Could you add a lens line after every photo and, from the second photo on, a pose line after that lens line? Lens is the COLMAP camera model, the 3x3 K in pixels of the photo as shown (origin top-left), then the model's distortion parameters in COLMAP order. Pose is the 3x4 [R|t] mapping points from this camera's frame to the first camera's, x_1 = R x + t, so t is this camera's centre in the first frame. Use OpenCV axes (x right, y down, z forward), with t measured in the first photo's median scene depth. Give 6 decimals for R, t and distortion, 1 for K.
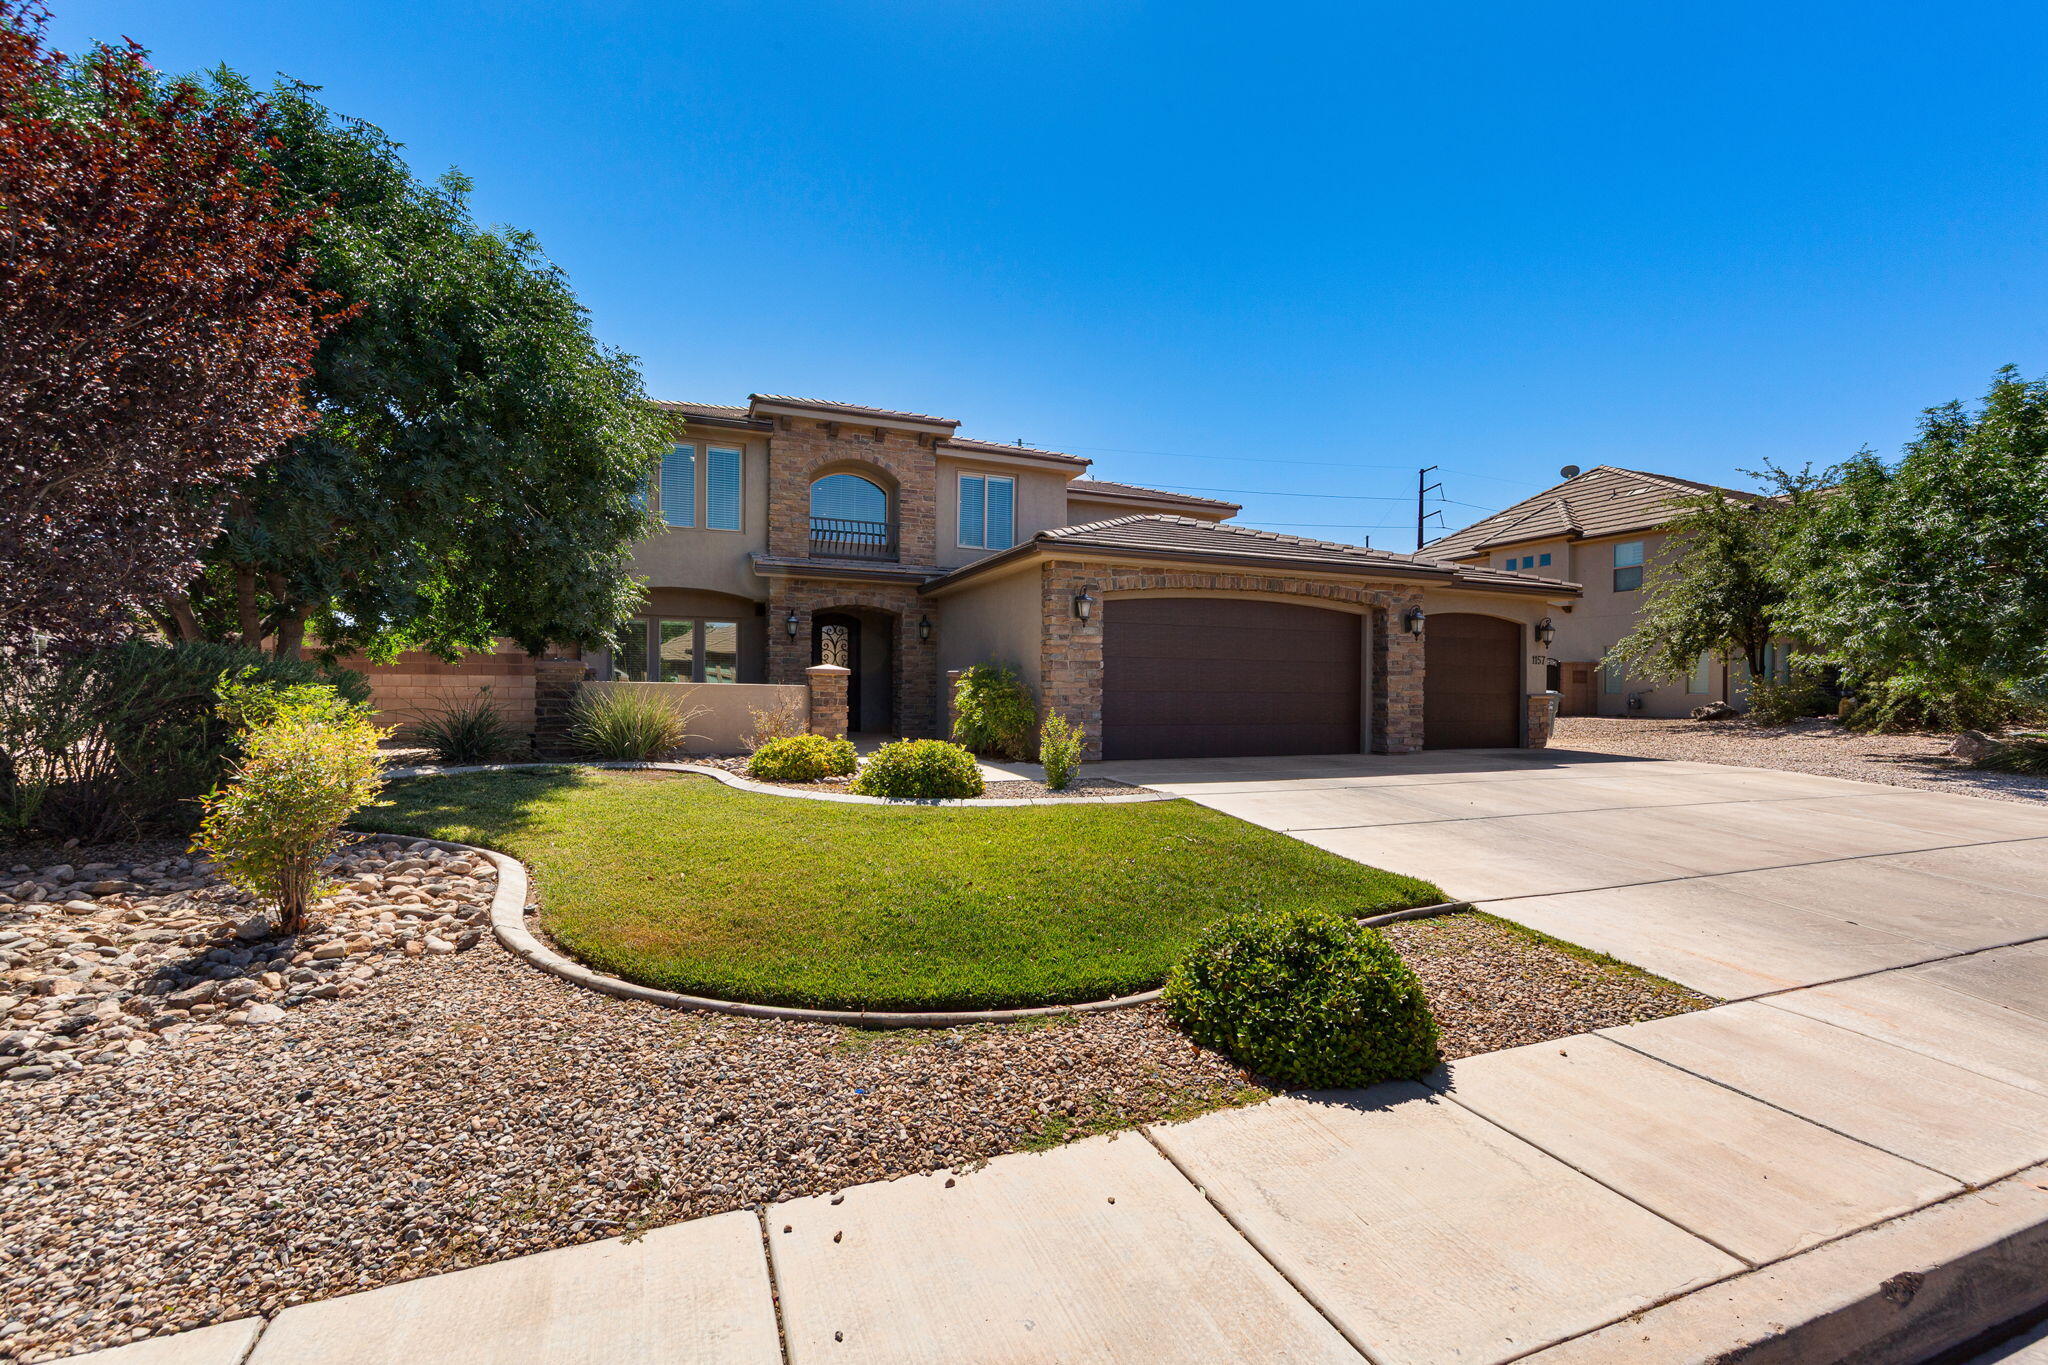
lens RADIAL K [[853.3, 0, 1024.7], [0, 853.3, 685.2], [0, 0, 1]] dist [0.005750, 0.000396]
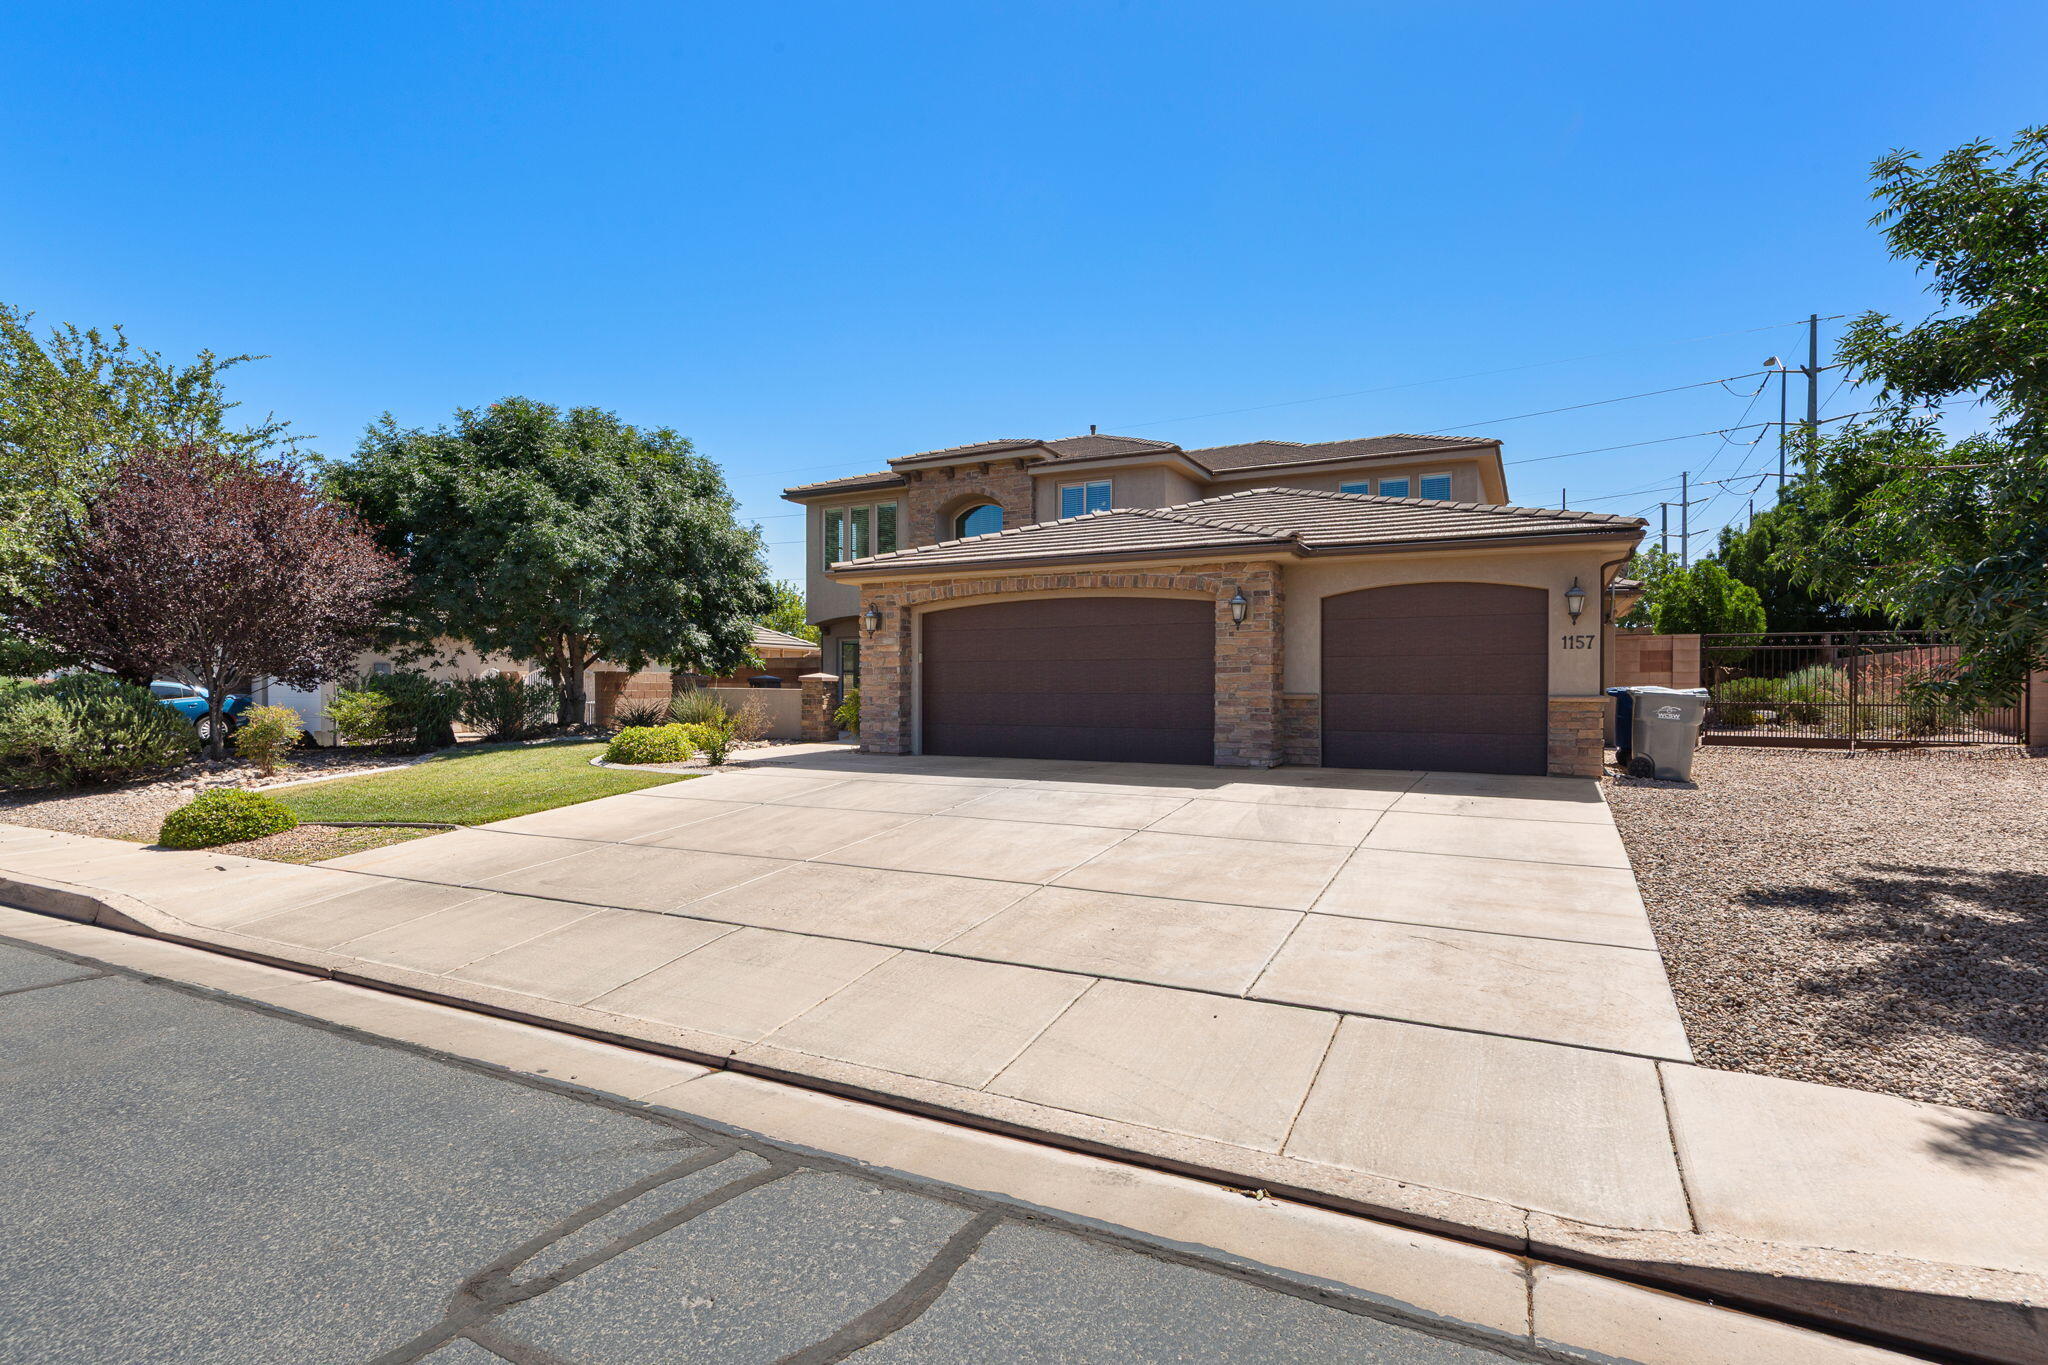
lens RADIAL K [[985.9, 0, 1055.8], [0, 985.9, 678.4], [0, 0, 1]] dist [0.006094, 0.000318]
pose [[0.663494, -0.014777, -0.748036, 1.037385], [0.008330, 0.999889, -0.012364, 0.004570], [0.748136, 0.001973, 0.663543, 0.236934]]
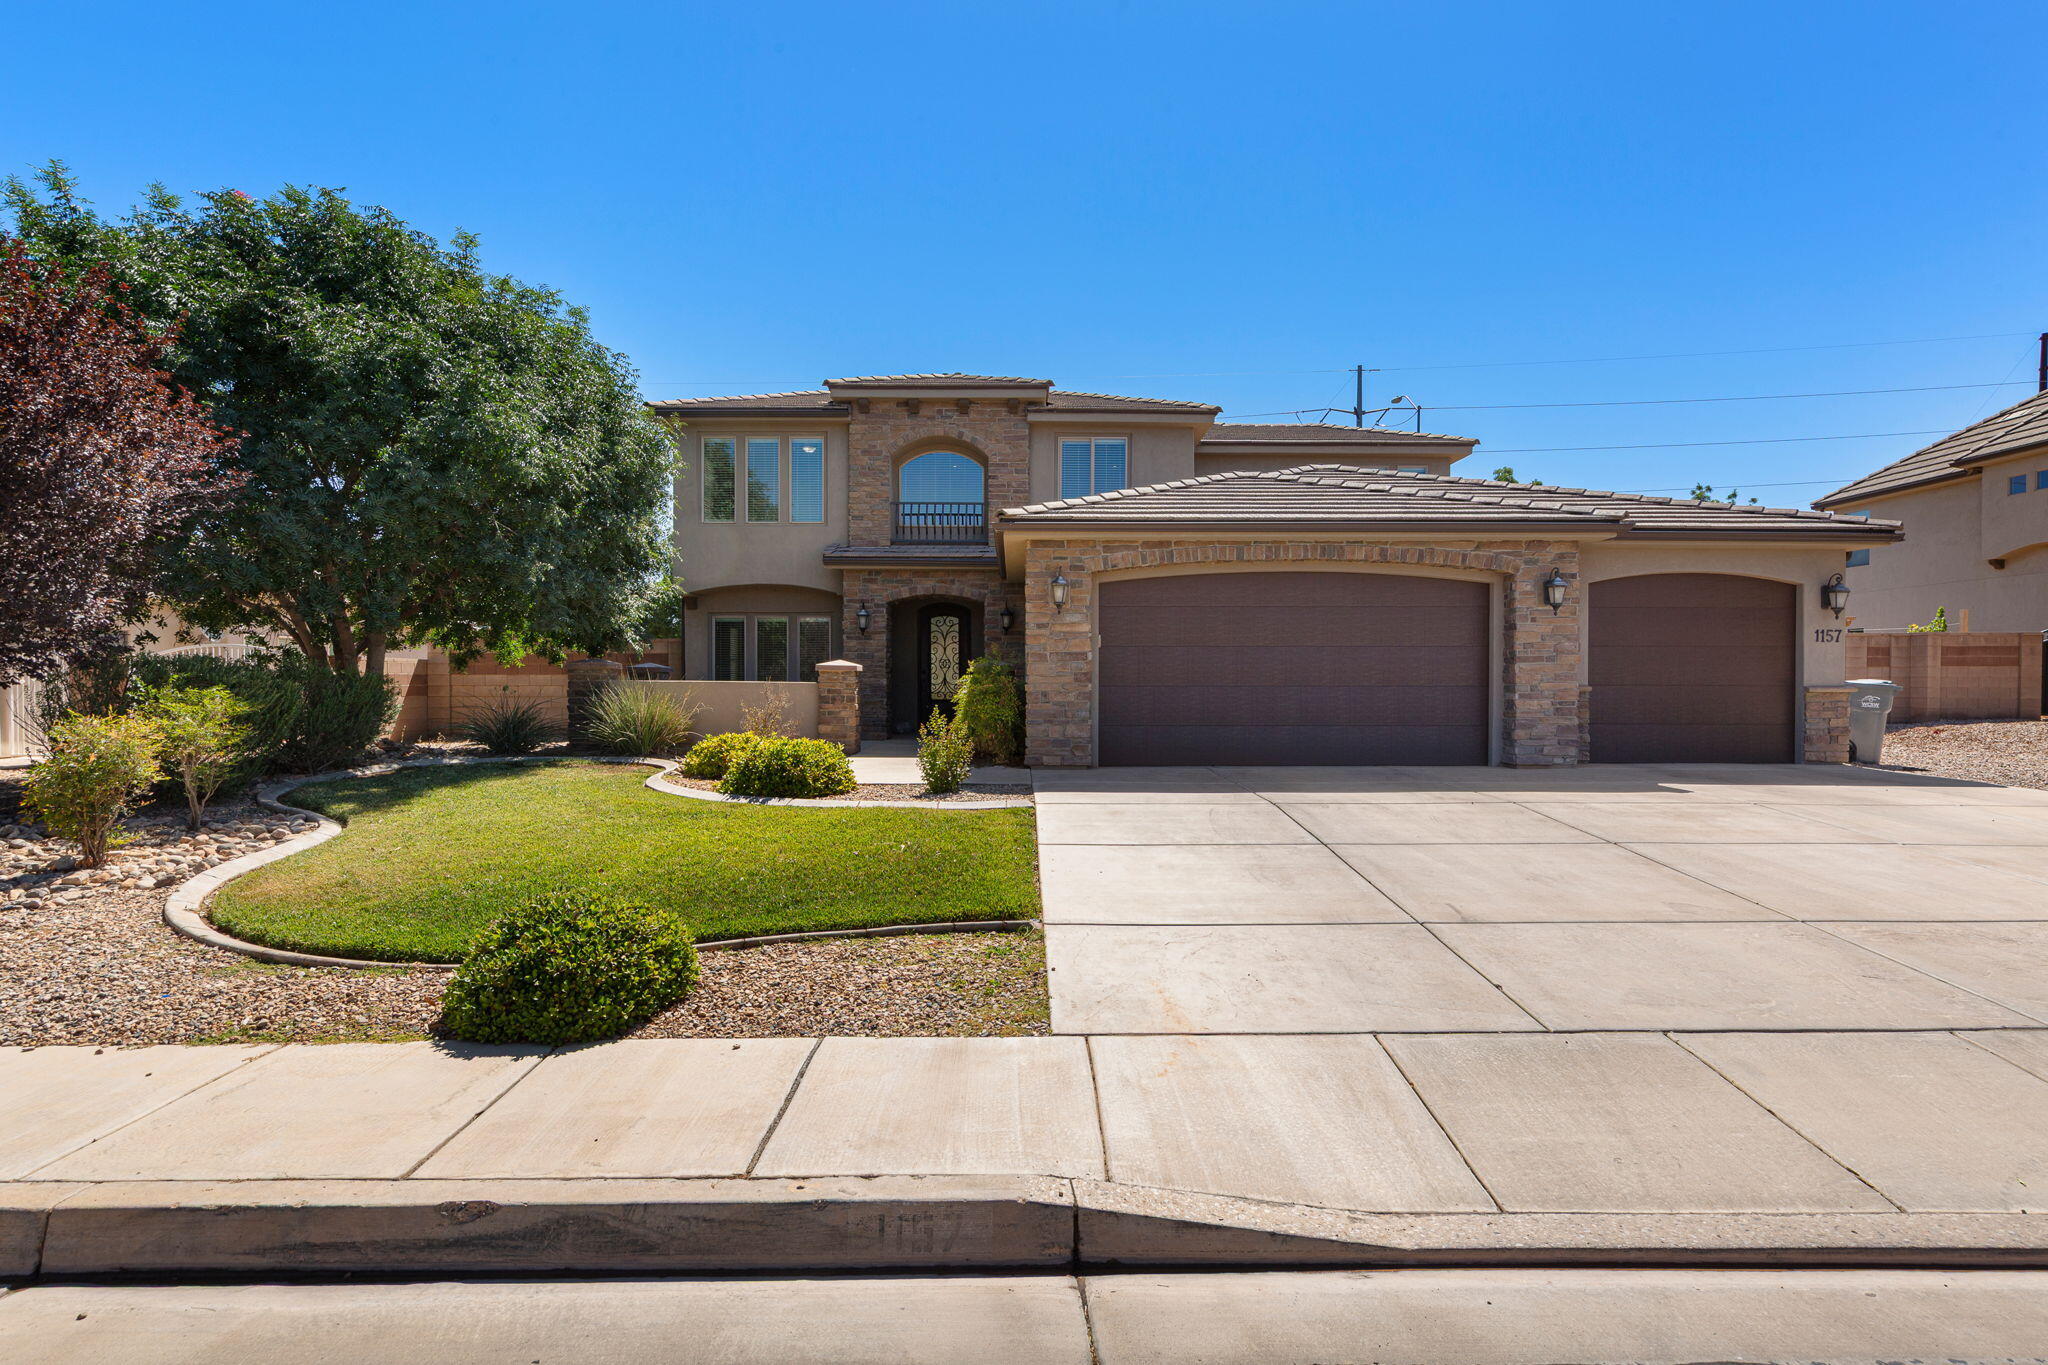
lens RADIAL K [[1032.7, 0, 1042.9], [0, 1032.7, 679.0], [0, 0, 1]] dist [0.005742, 0.000002]
pose [[0.933266, -0.009314, -0.359065, 0.360041], [0.009519, 0.999954, -0.001199, 0.000174], [0.359060, -0.002299, 0.933312, -0.001519]]
